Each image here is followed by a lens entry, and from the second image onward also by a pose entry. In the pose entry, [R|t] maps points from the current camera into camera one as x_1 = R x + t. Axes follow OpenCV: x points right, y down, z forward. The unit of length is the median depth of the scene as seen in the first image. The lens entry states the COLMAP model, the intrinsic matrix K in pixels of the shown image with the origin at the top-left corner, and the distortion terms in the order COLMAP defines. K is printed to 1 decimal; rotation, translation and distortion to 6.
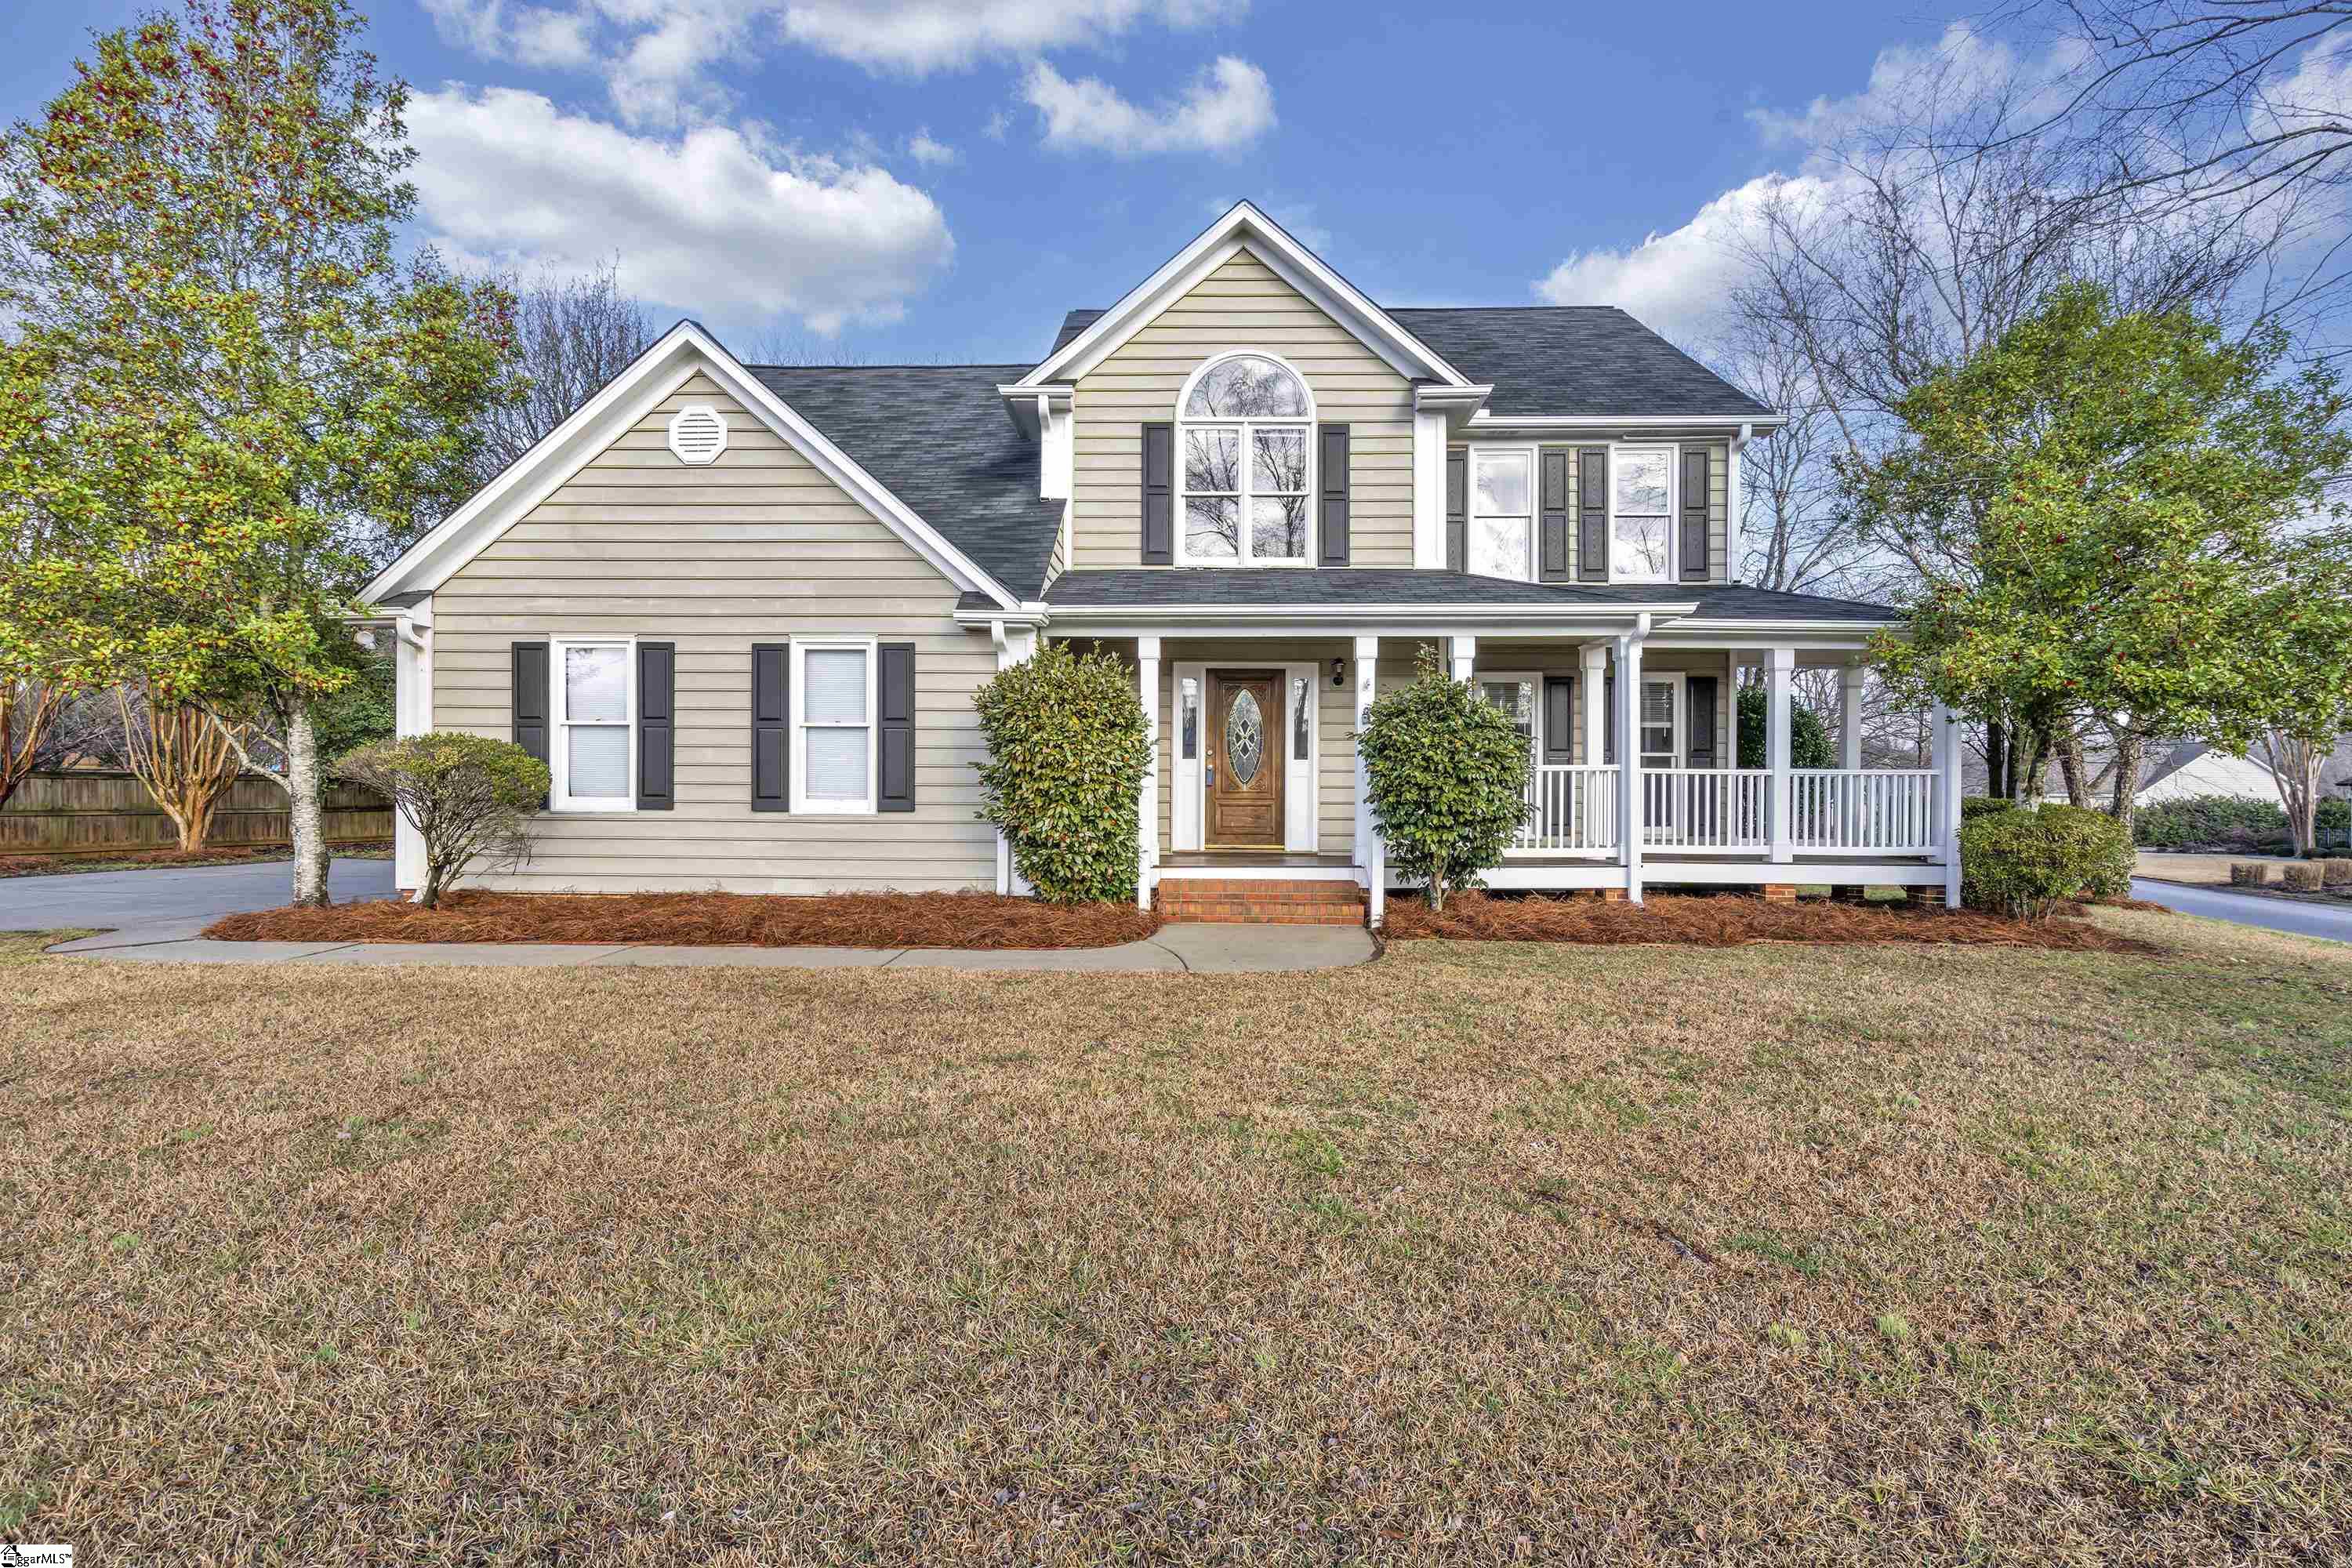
lens RADIAL K [[1041.6, 0, 1174.9], [0, 1041.6, 784.0], [0, 0, 1]] dist [-0.013057, 0.000780]
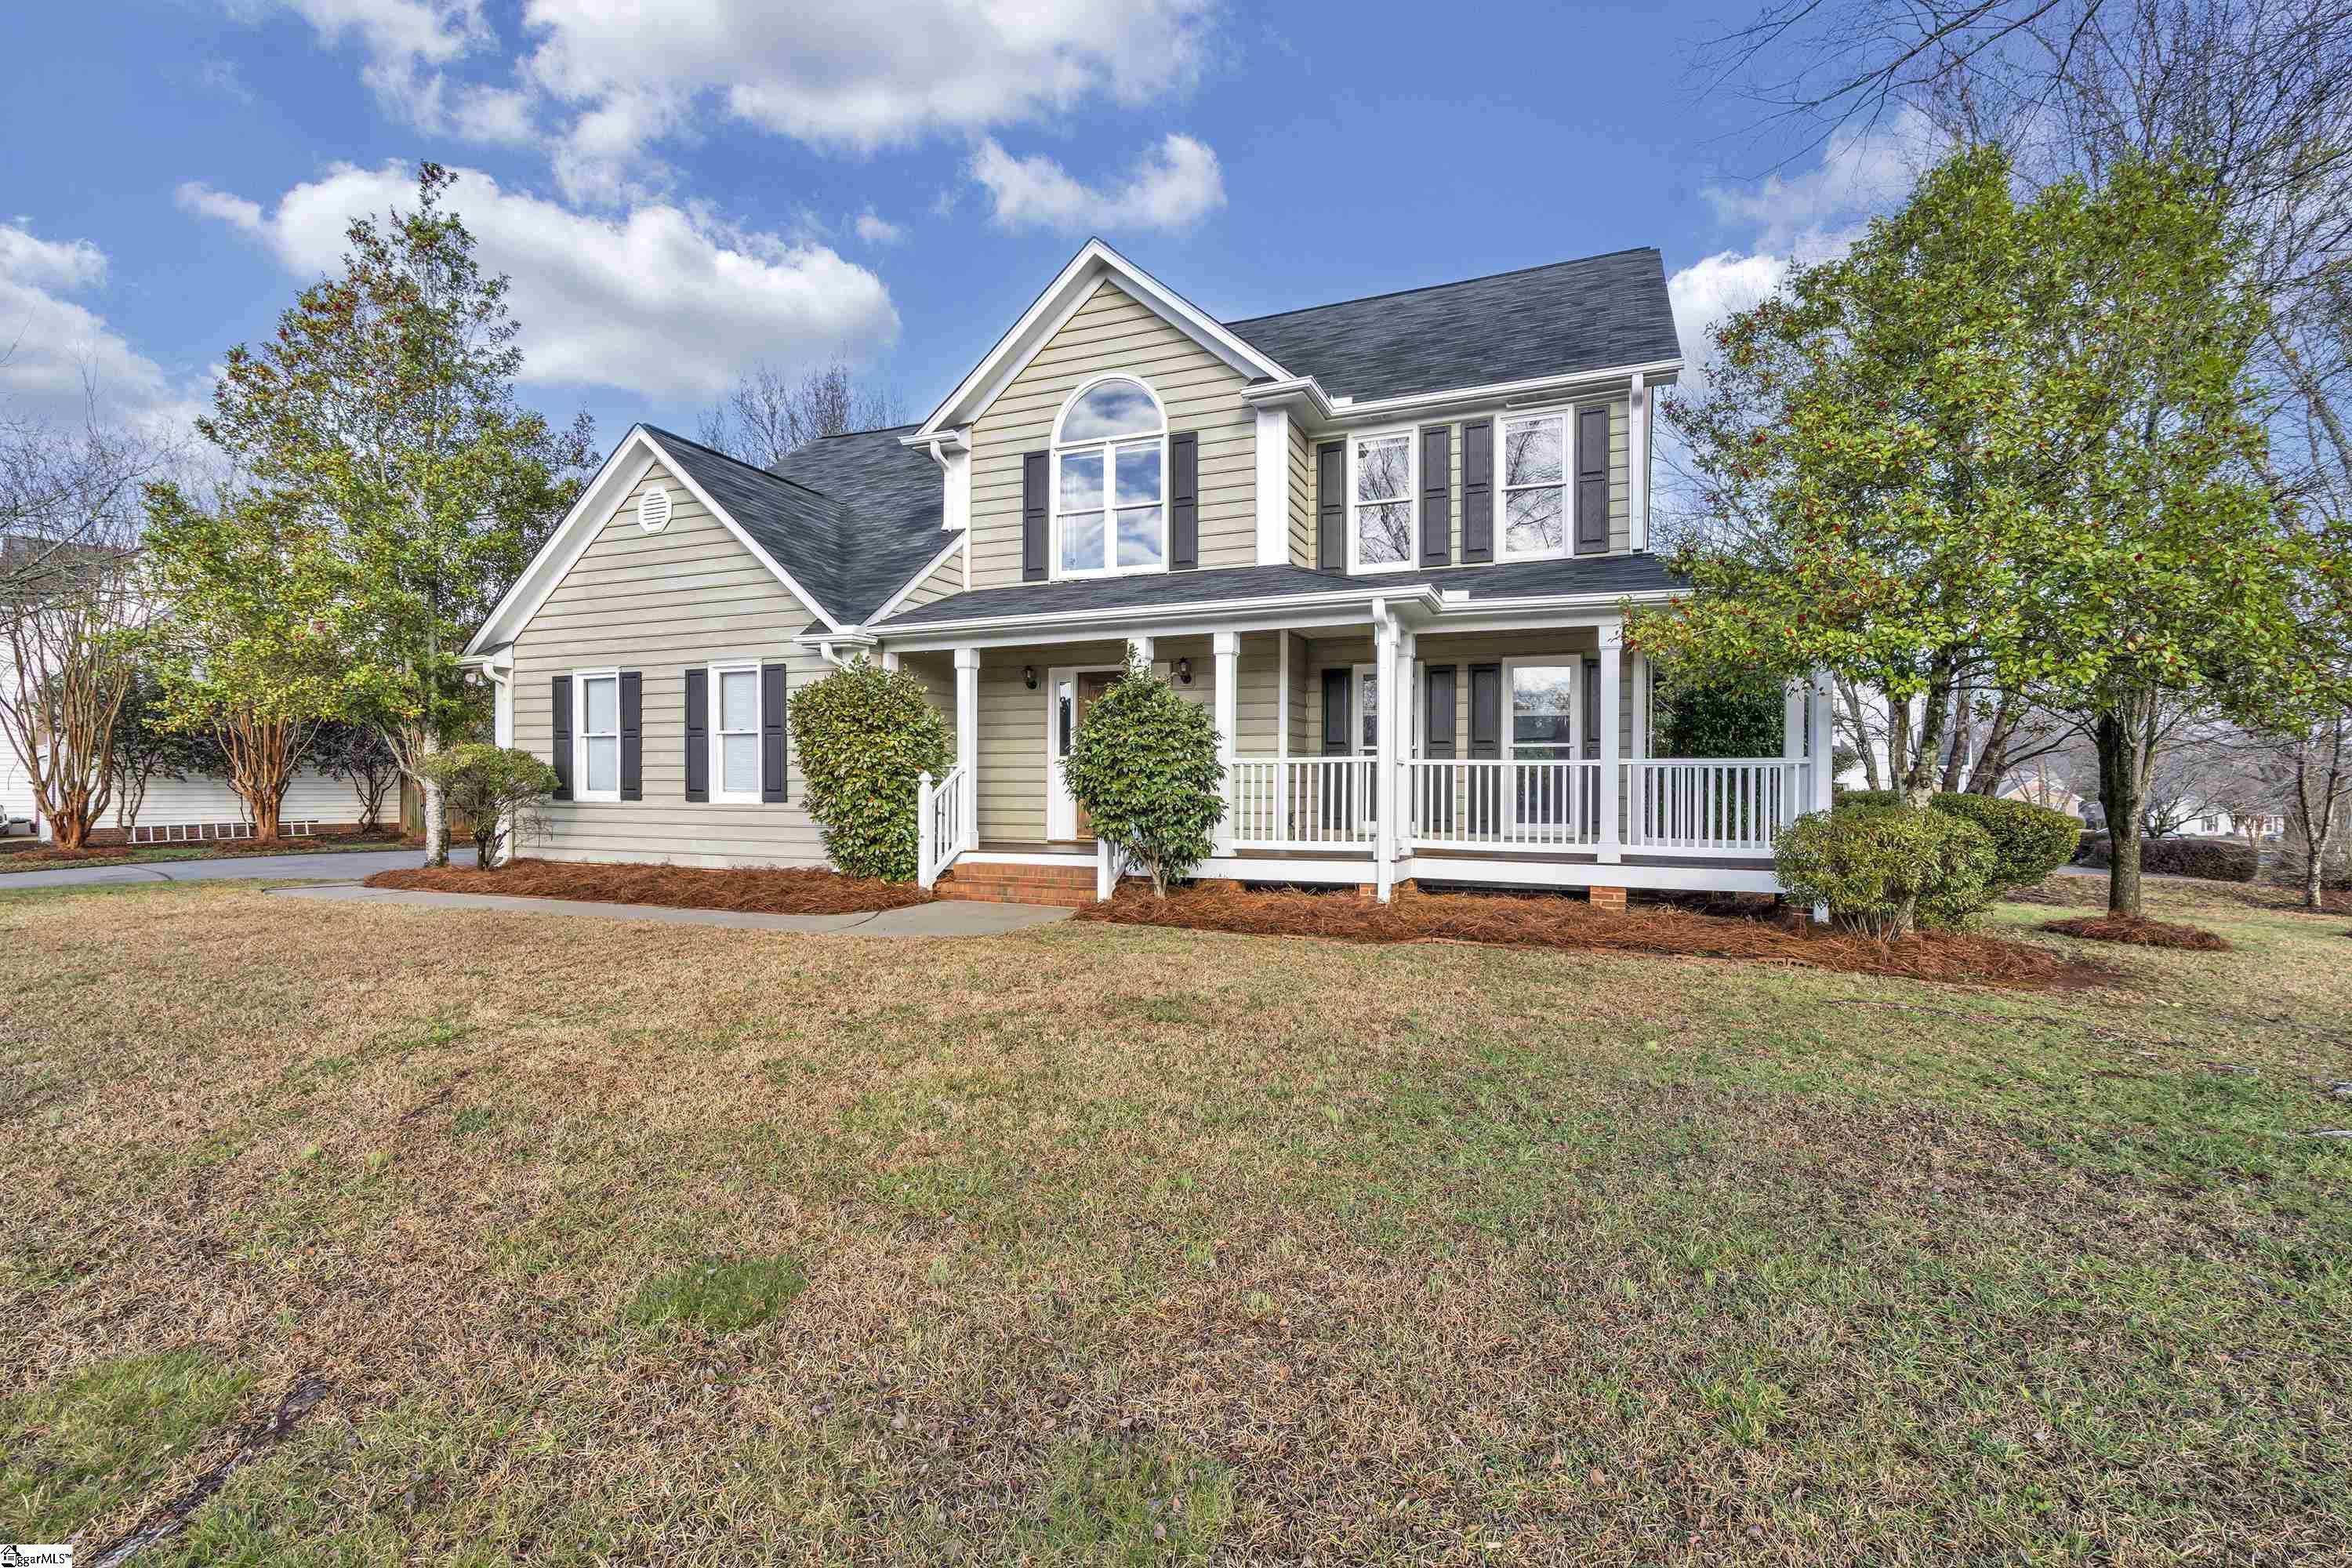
lens RADIAL K [[1041.6, 0, 1167.2], [0, 1041.6, 785.7], [0, 0, 1]] dist [-0.013057, 0.000780]
pose [[0.933103, -0.002068, -0.359603, 0.578418], [0.003196, 0.999992, 0.002541, 0.005264], [0.359595, -0.003520, 0.933102, 0.020719]]
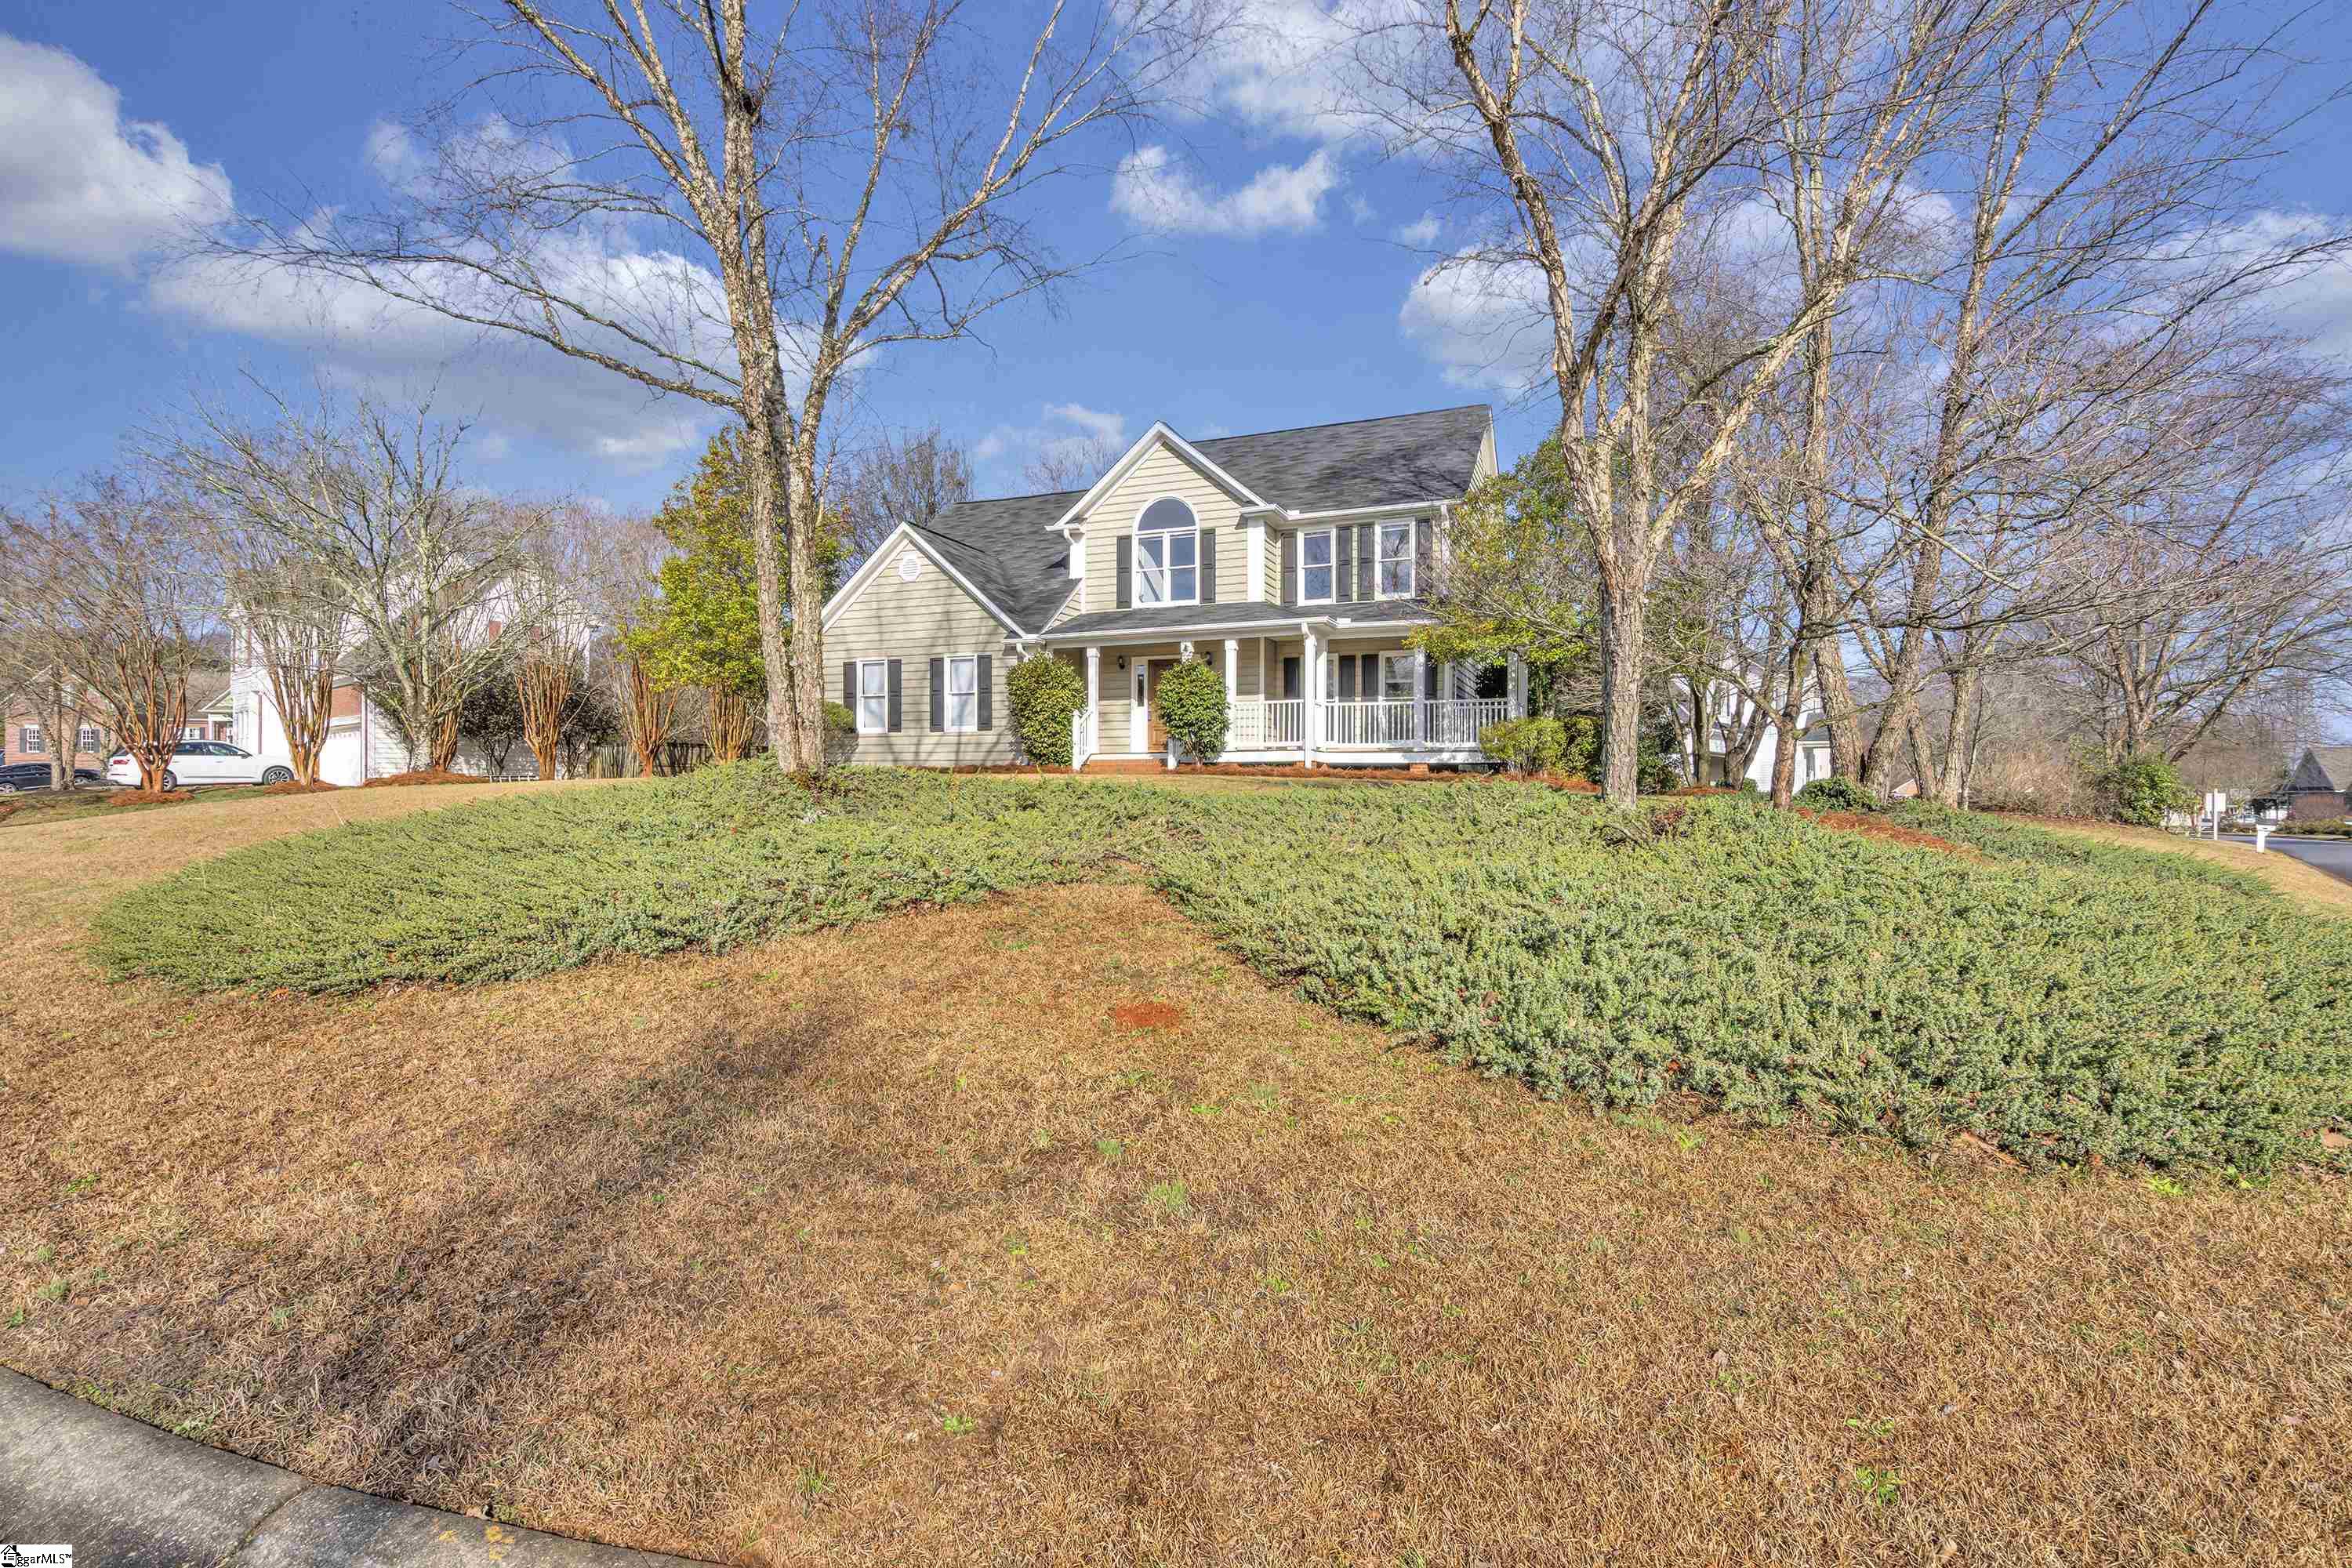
lens RADIAL K [[1085.4, 0, 1178.0], [0, 1085.4, 786.0], [0, 0, 1]] dist [0.003591, 0.000025]
pose [[0.936710, -0.002806, -0.350096, 0.901724], [0.003470, 0.999993, 0.001269, 0.139134], [0.350090, -0.002404, 0.936713, -1.004595]]
